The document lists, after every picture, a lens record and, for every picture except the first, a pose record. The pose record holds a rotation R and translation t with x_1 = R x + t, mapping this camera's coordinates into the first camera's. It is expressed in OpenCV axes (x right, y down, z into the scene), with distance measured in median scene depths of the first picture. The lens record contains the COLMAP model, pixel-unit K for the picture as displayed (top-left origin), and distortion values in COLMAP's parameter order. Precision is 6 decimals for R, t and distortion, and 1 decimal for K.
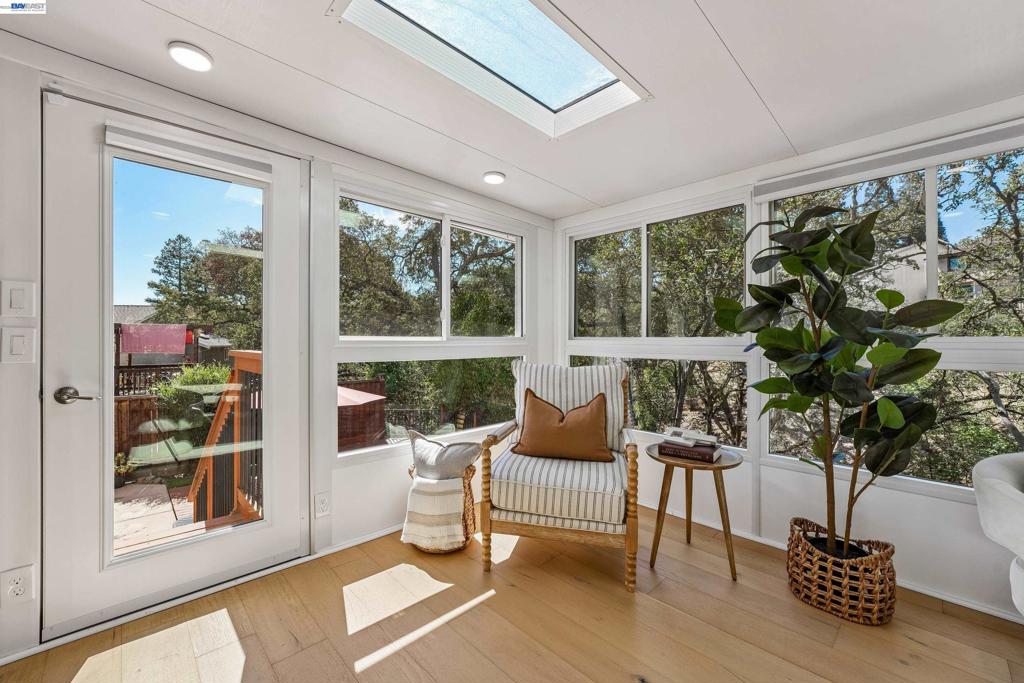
lens RADIAL K [[412.4, 0, 507.7], [0, 412.4, 343.5], [0, 0, 1]] dist [-0.007731, 0.000073]
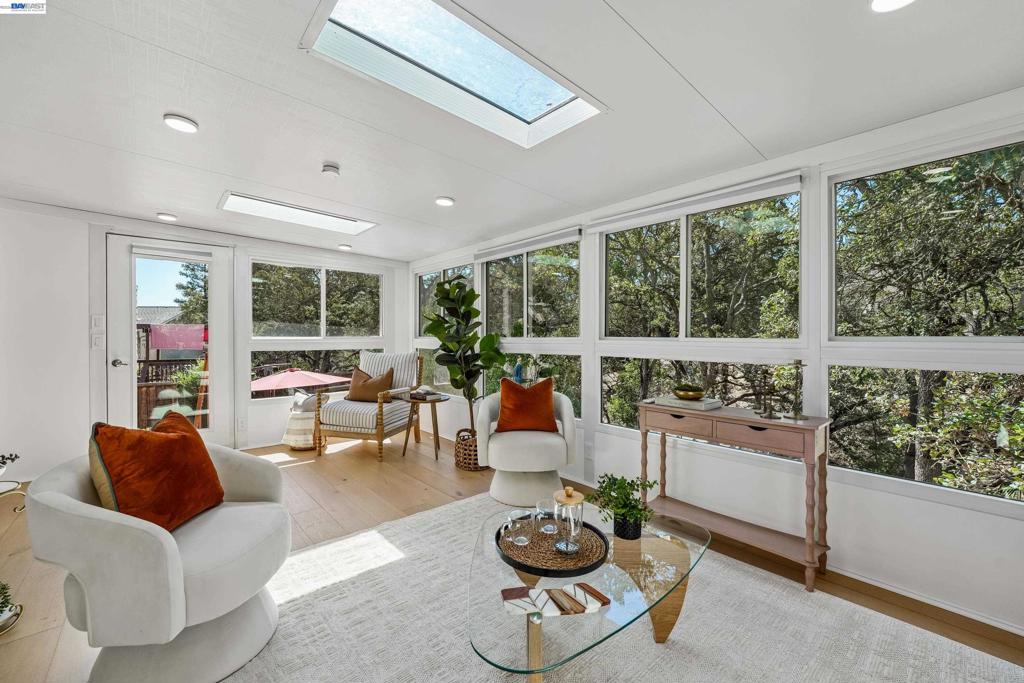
lens RADIAL K [[401.3, 0, 483.9], [0, 401.3, 347.0], [0, 0, 1]] dist [0.016746, 0.000029]
pose [[0.997402, 0.004375, -0.071898, 0.637462], [-0.003500, 0.999918, 0.012291, 0.002200], [0.071946, -0.012008, 0.997336, -0.632036]]
